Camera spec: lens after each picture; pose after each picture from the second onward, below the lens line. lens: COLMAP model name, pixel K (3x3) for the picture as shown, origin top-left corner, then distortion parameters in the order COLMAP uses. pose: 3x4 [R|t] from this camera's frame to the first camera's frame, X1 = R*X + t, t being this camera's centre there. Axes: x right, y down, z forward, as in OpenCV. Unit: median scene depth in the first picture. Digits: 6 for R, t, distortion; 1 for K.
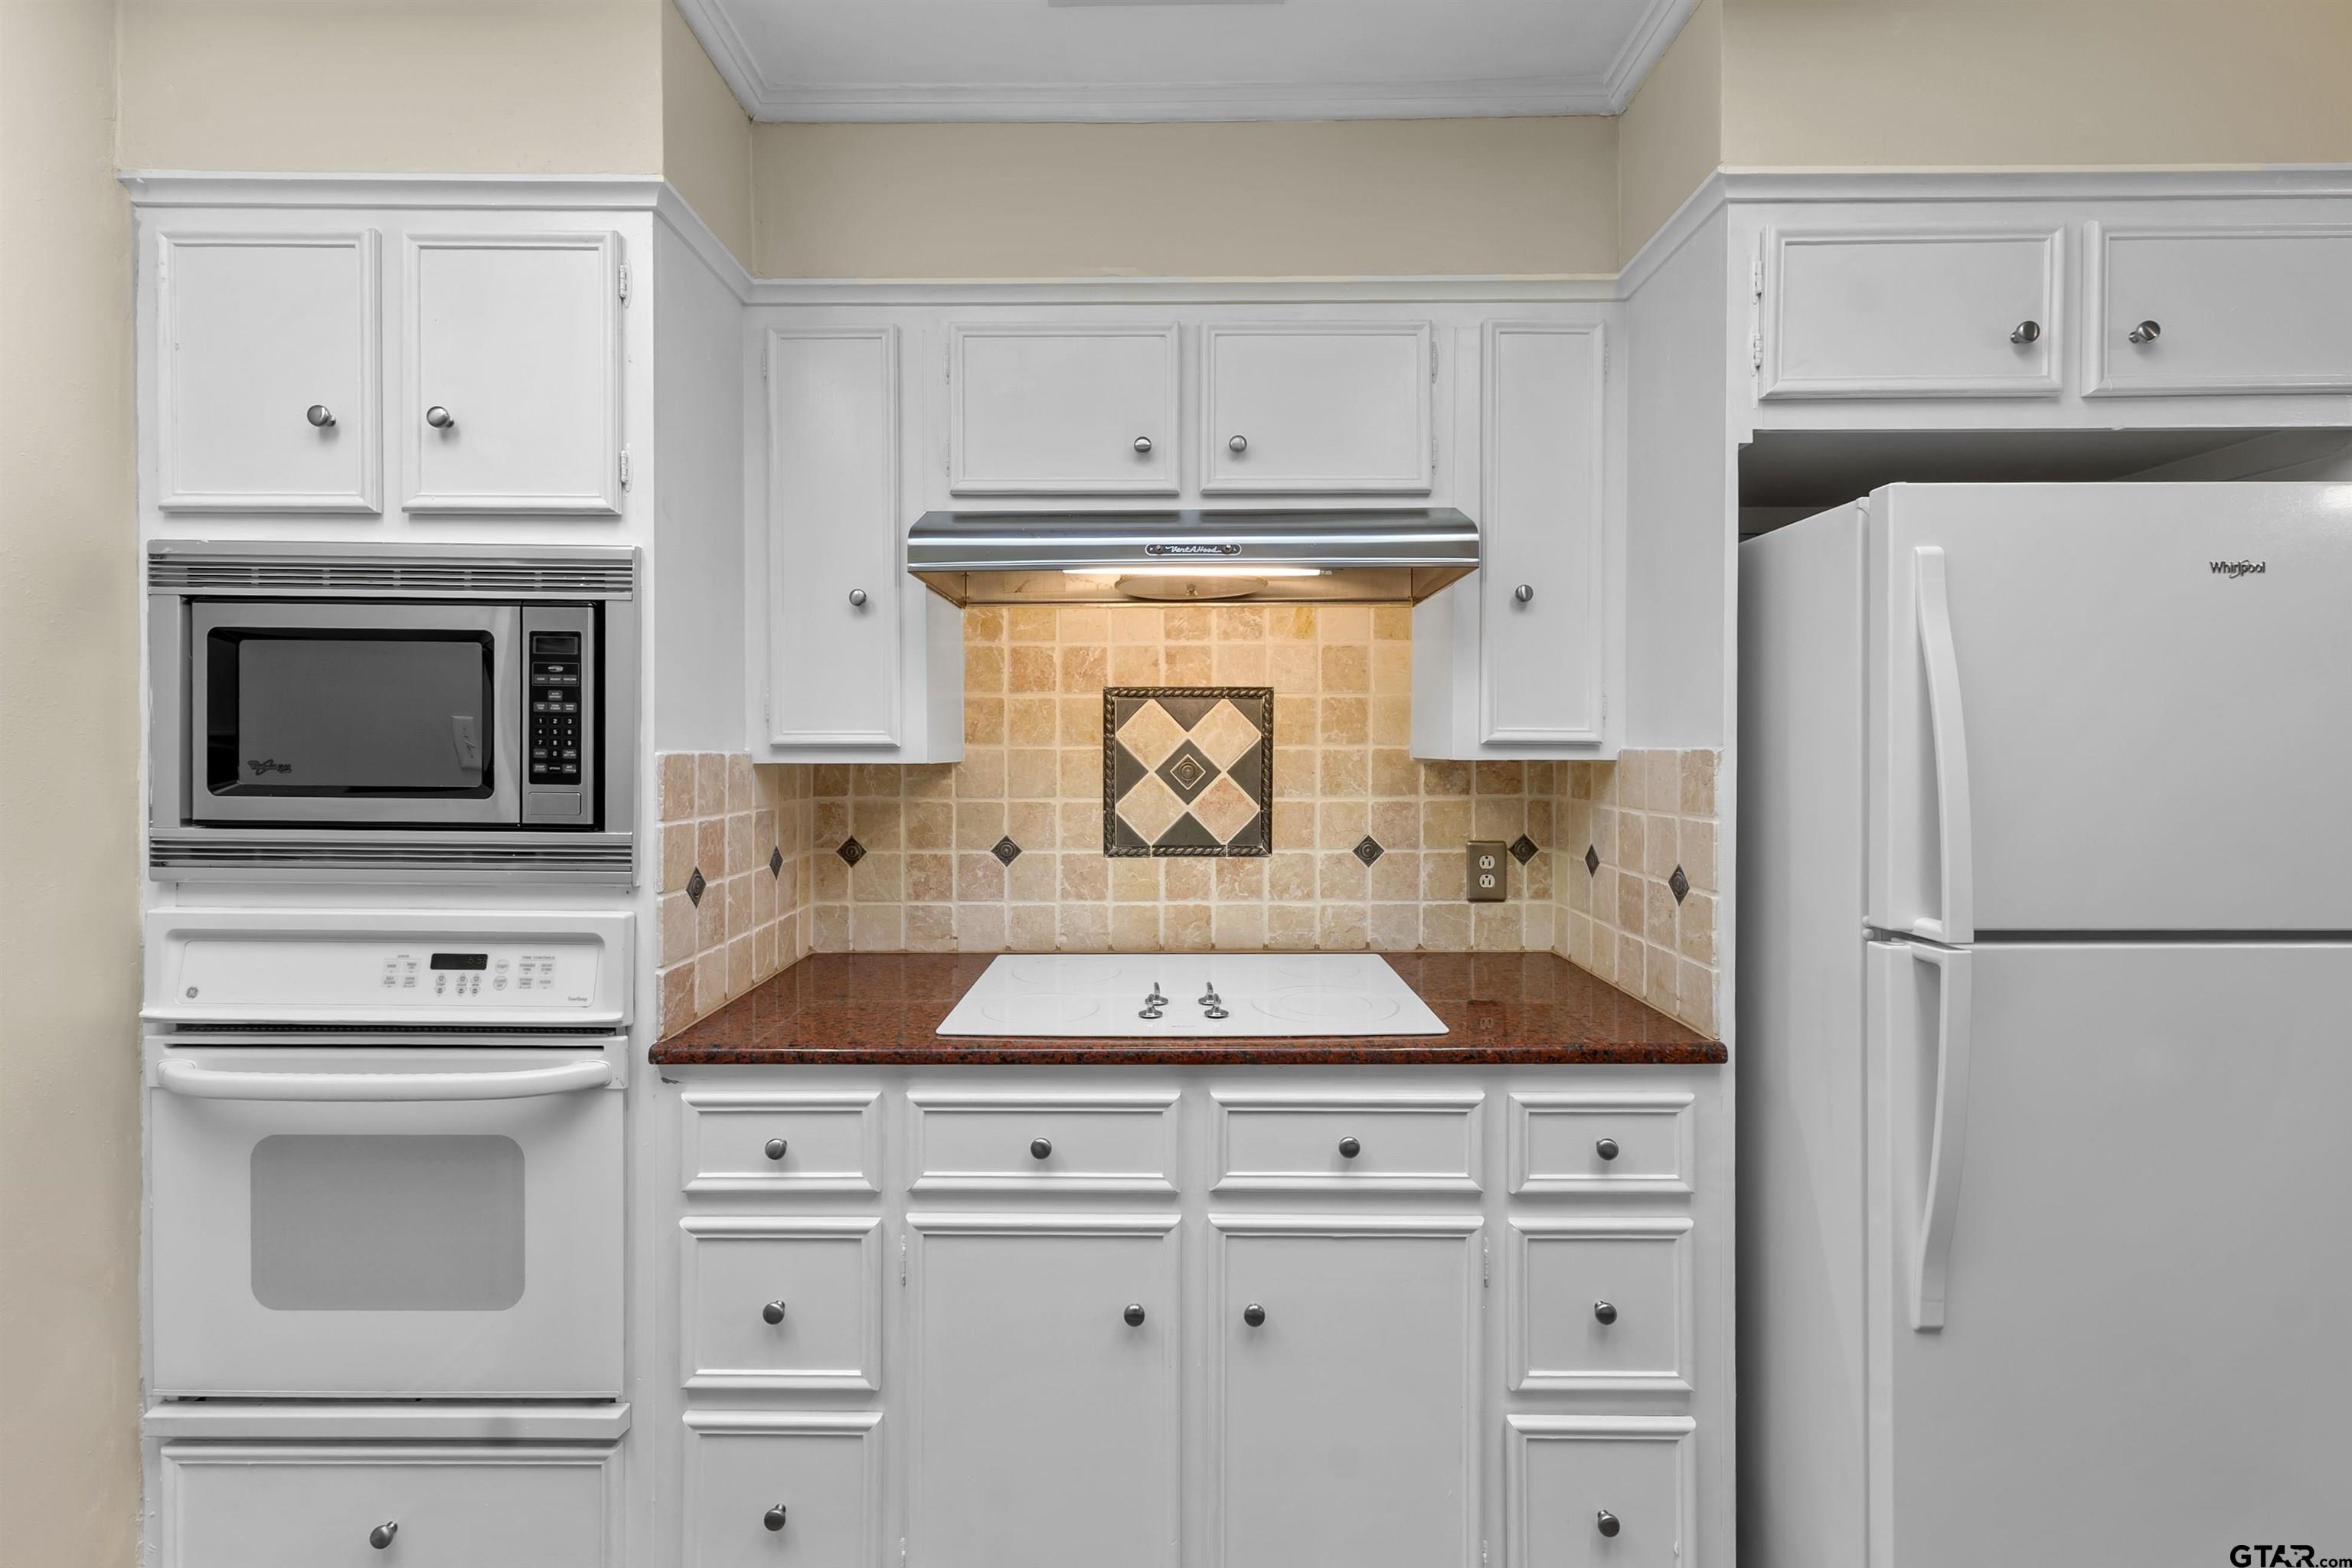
lens RADIAL K [[1000.6, 0, 1175.5], [0, 1000.6, 755.7], [0, 0, 1]] dist [0.002168, 0.000174]
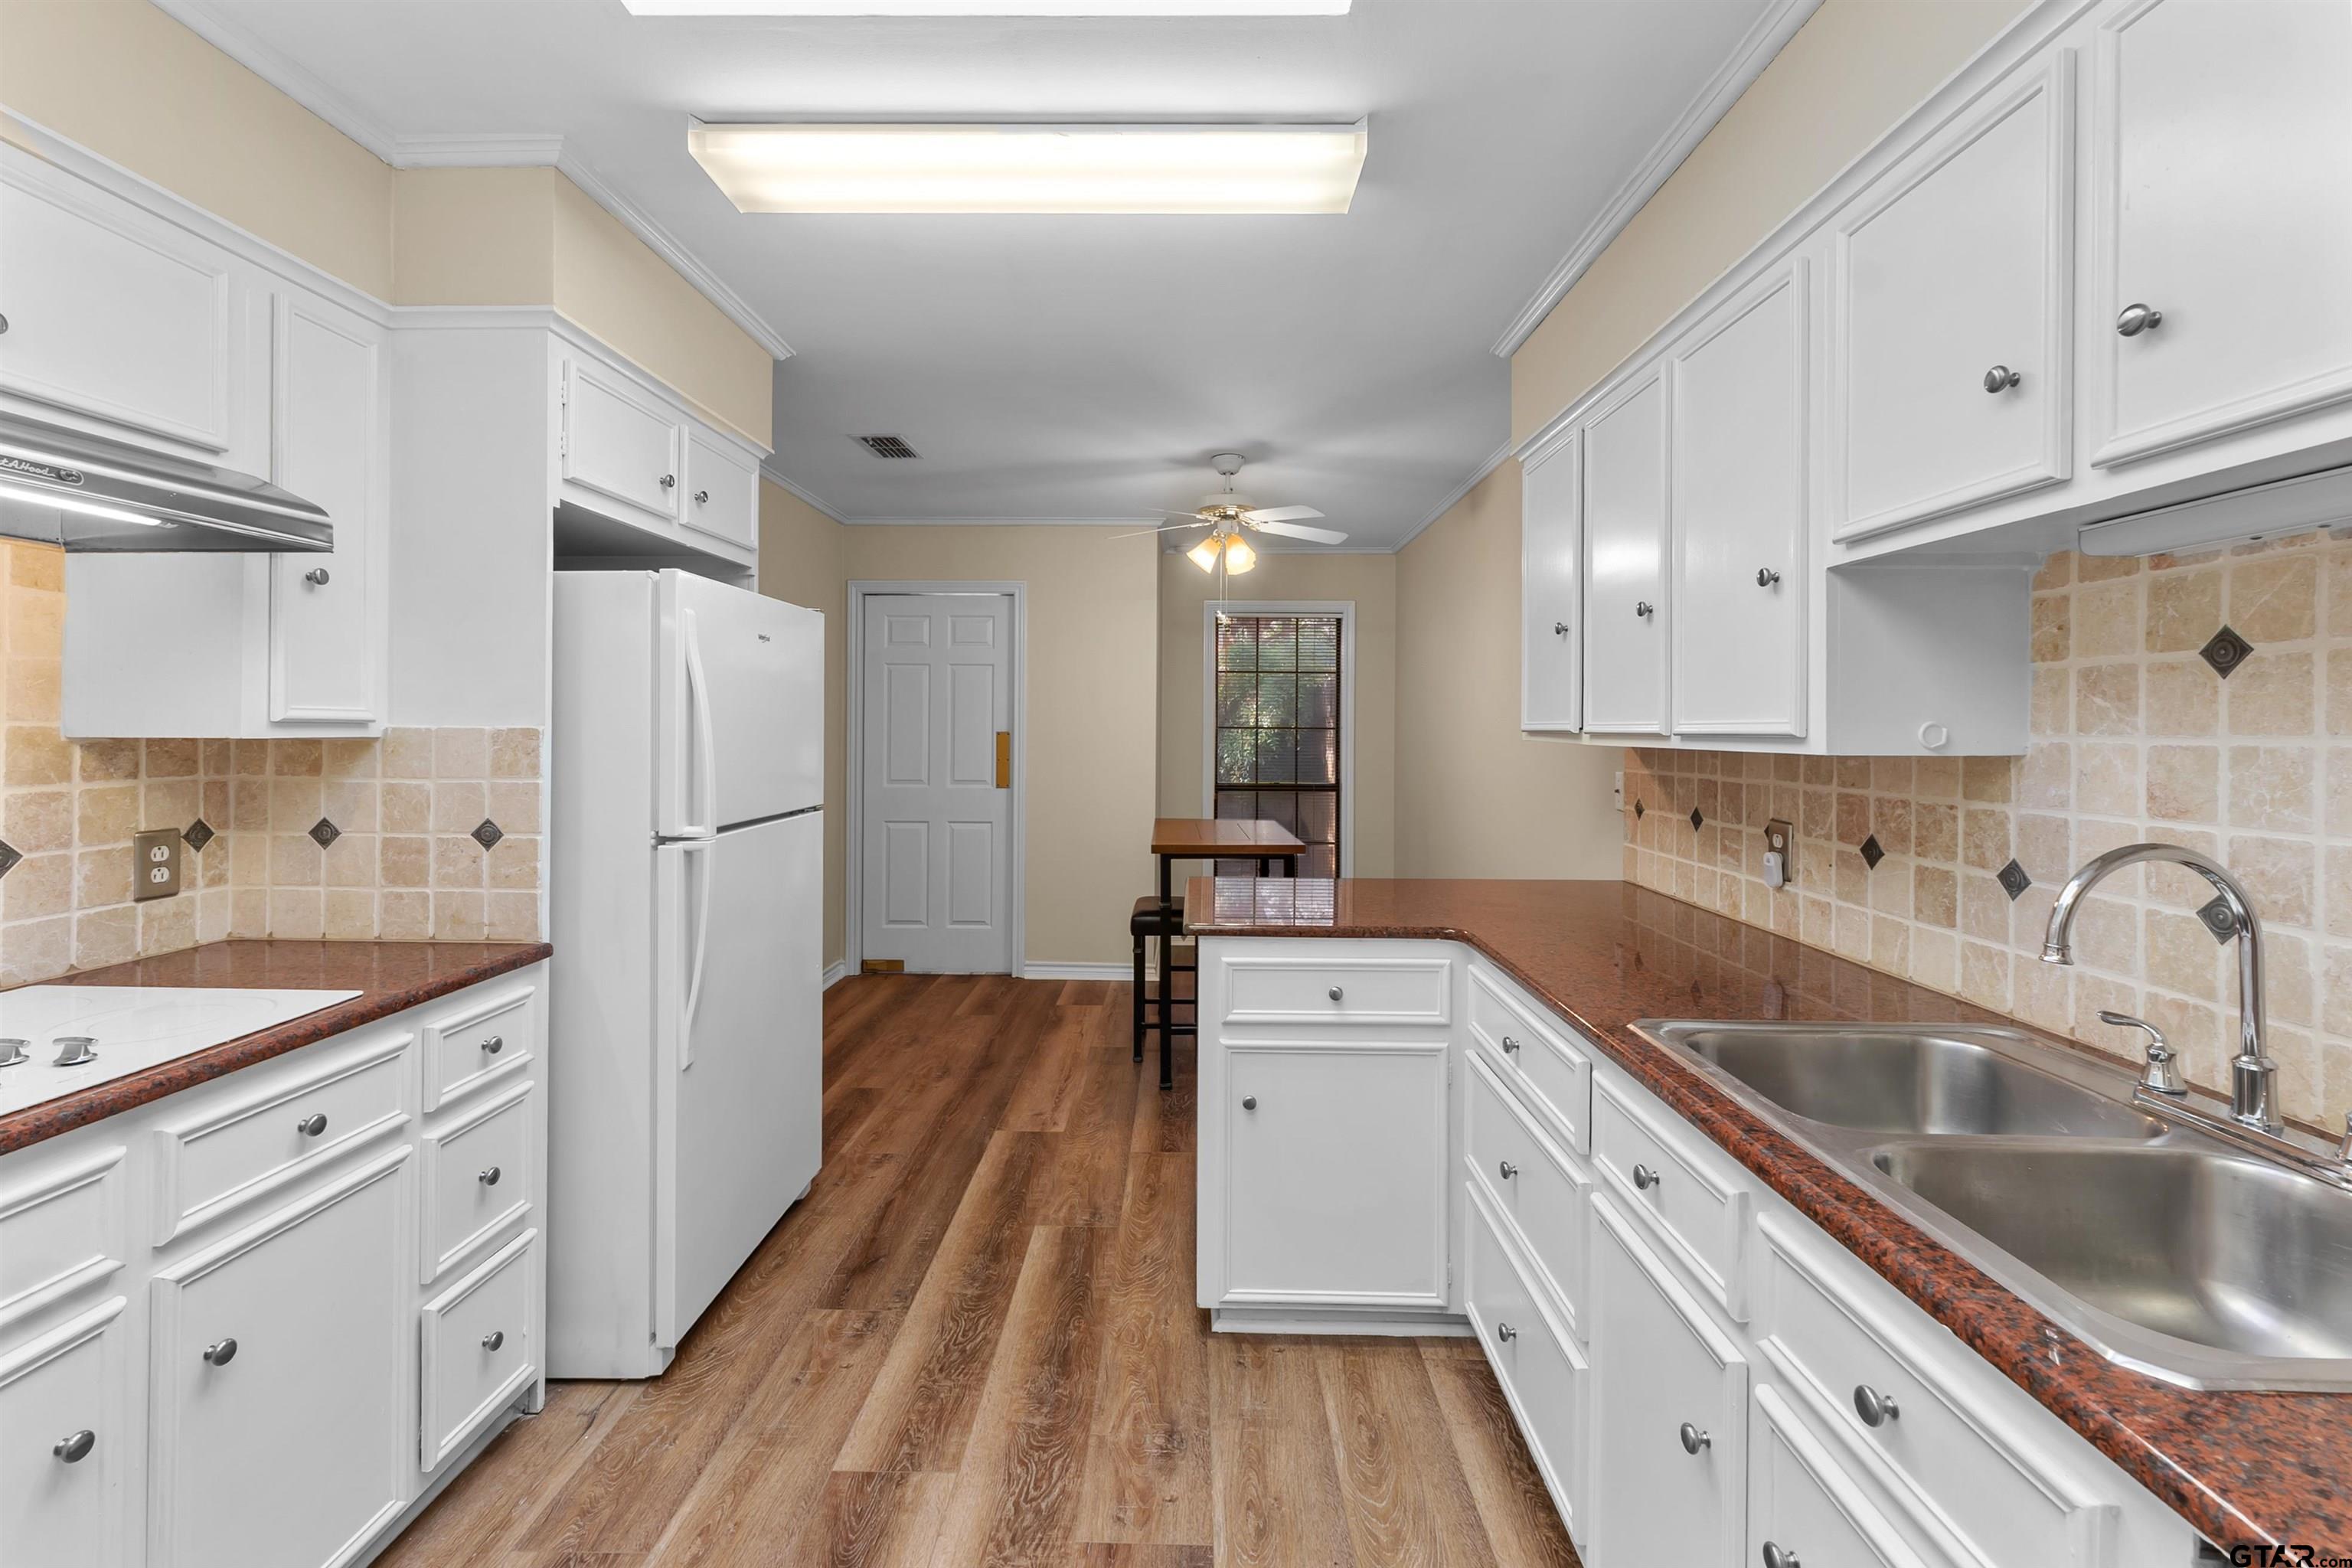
lens RADIAL K [[1011.8, 0, 1170.9], [0, 1011.8, 727.6], [0, 0, 1]] dist [0.003044, 0.000216]
pose [[0.018310, -0.000292, 0.999832, -0.573647], [0.003157, 0.999995, 0.000234, -0.002889], [-0.999827, 0.003152, 0.018310, 0.085373]]
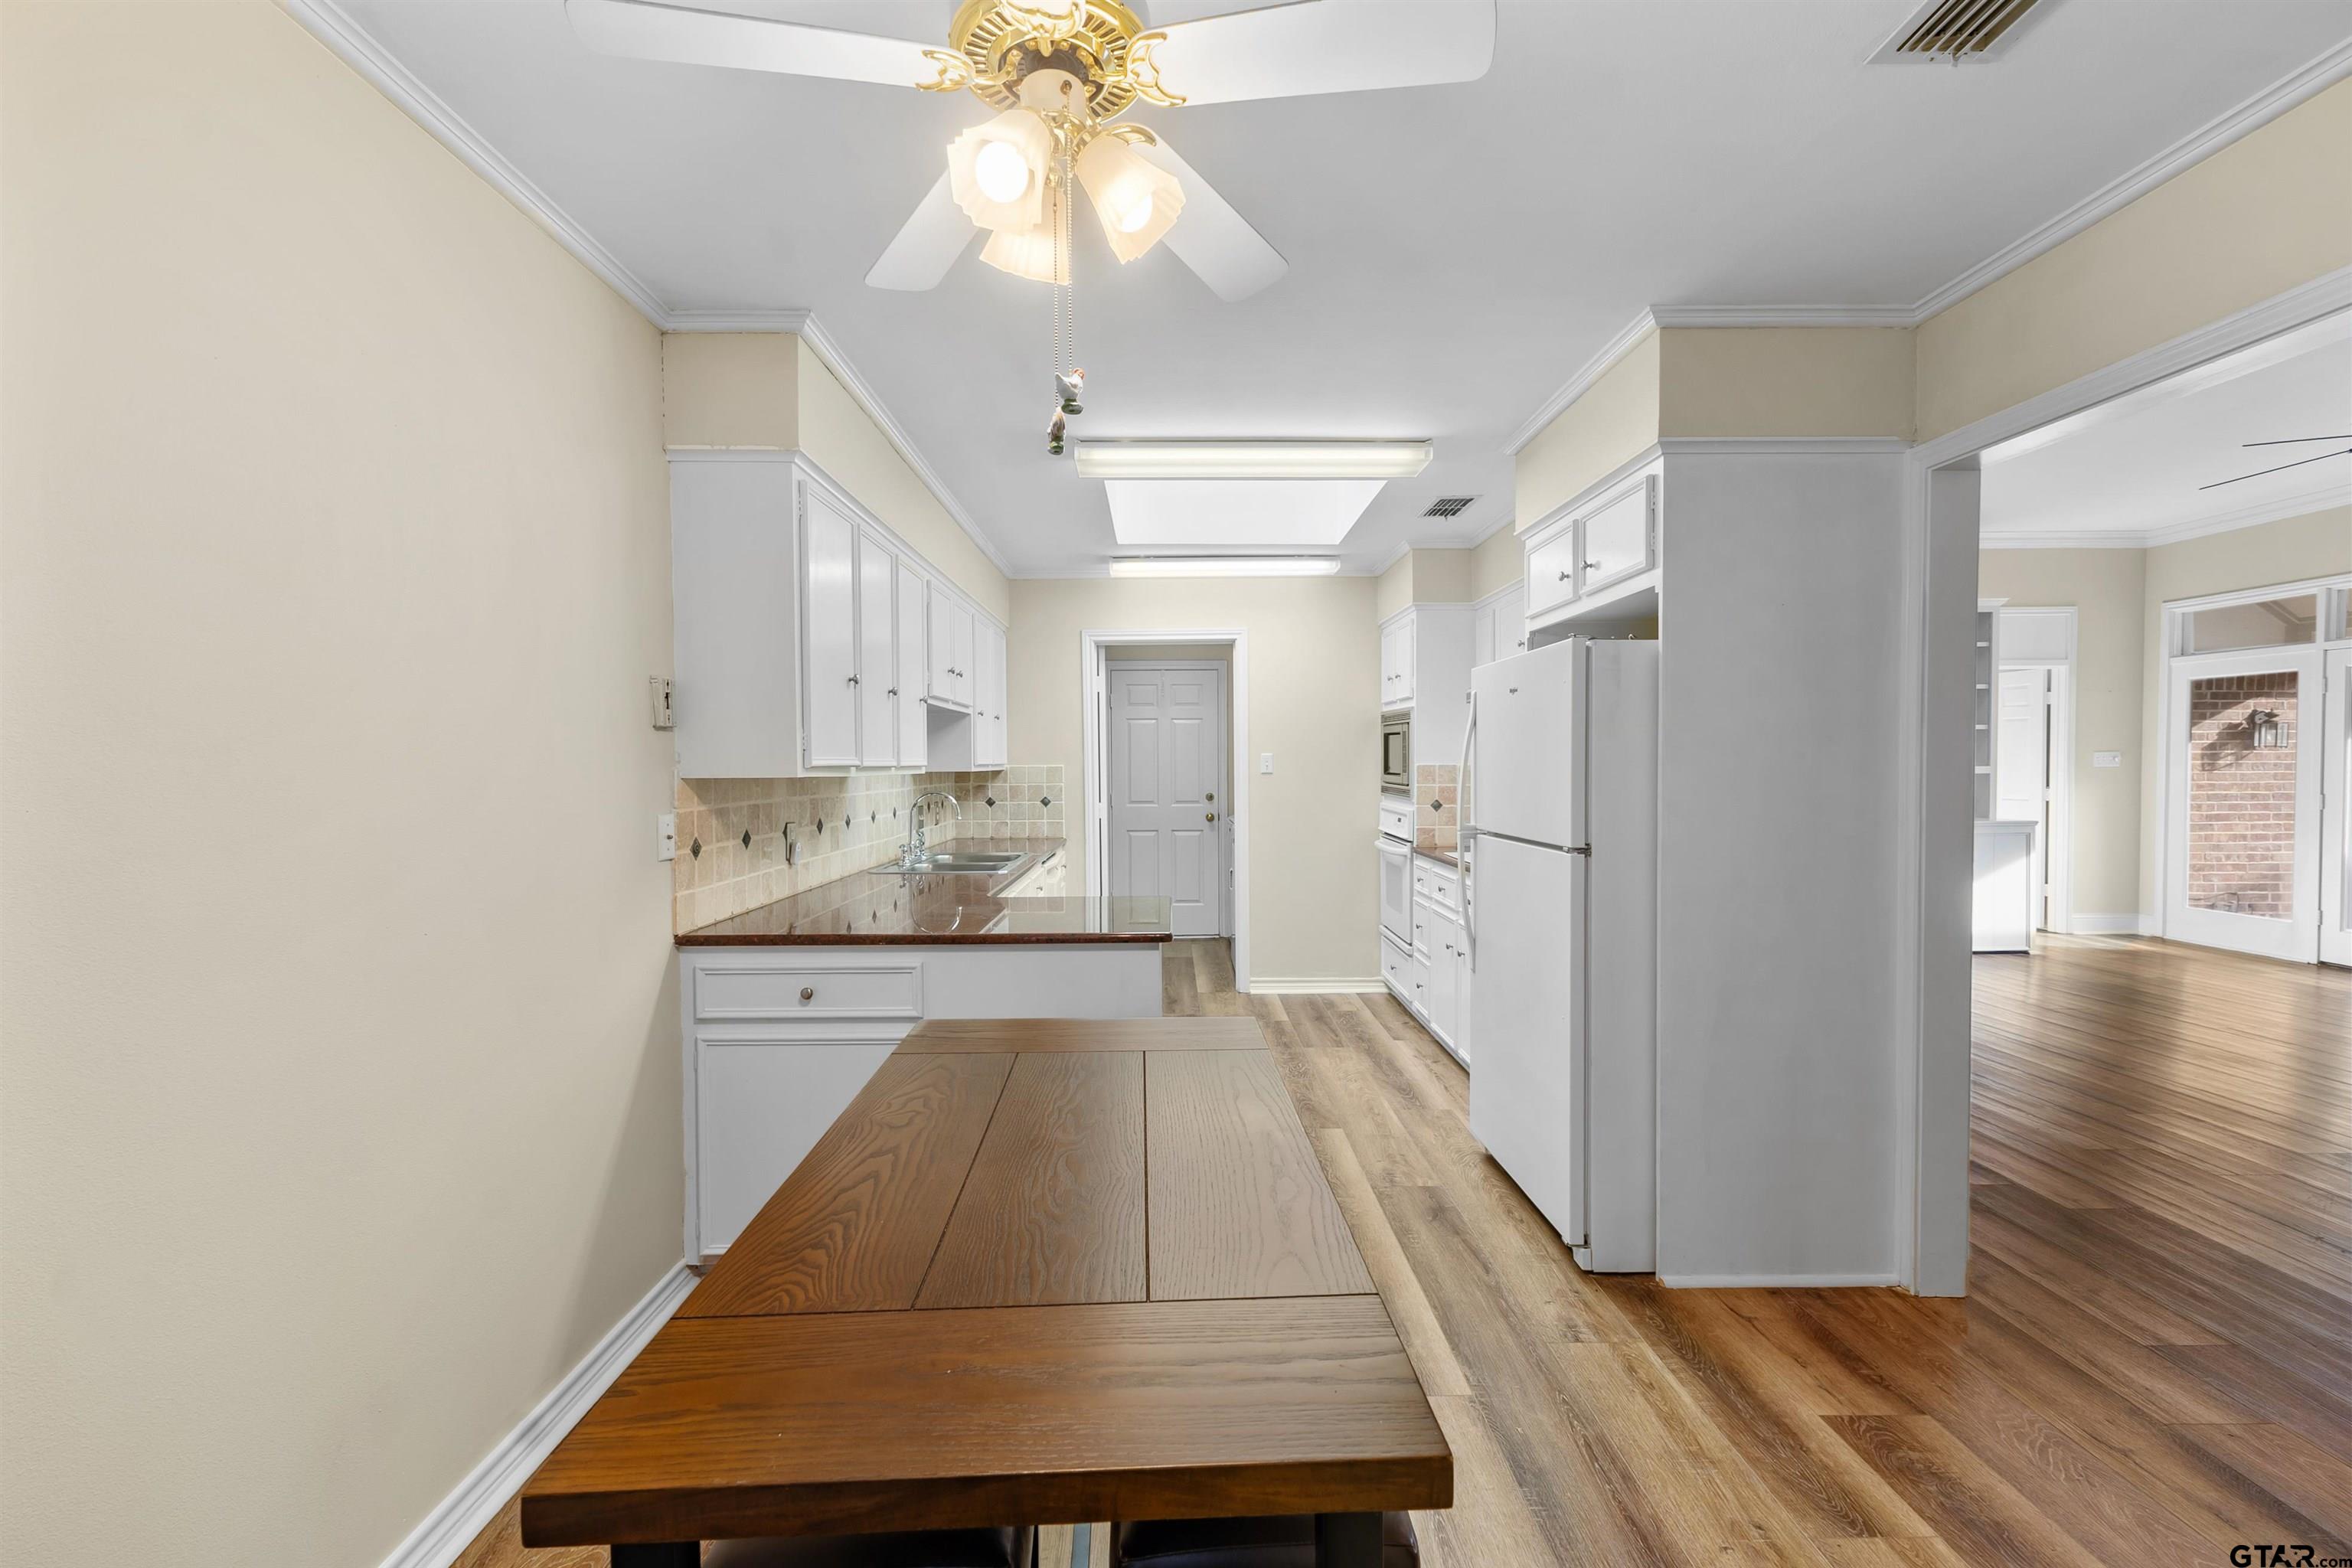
lens RADIAL K [[988.9, 0, 1170.9], [0, 988.9, 781.9], [0, 0, 1]] dist [0.001234, -0.000146]
pose [[0.009011, 0.019227, -0.999775, 2.143727], [-0.004328, 0.999807, 0.019188, -0.003500], [0.999950, 0.004154, 0.009093, 0.076815]]
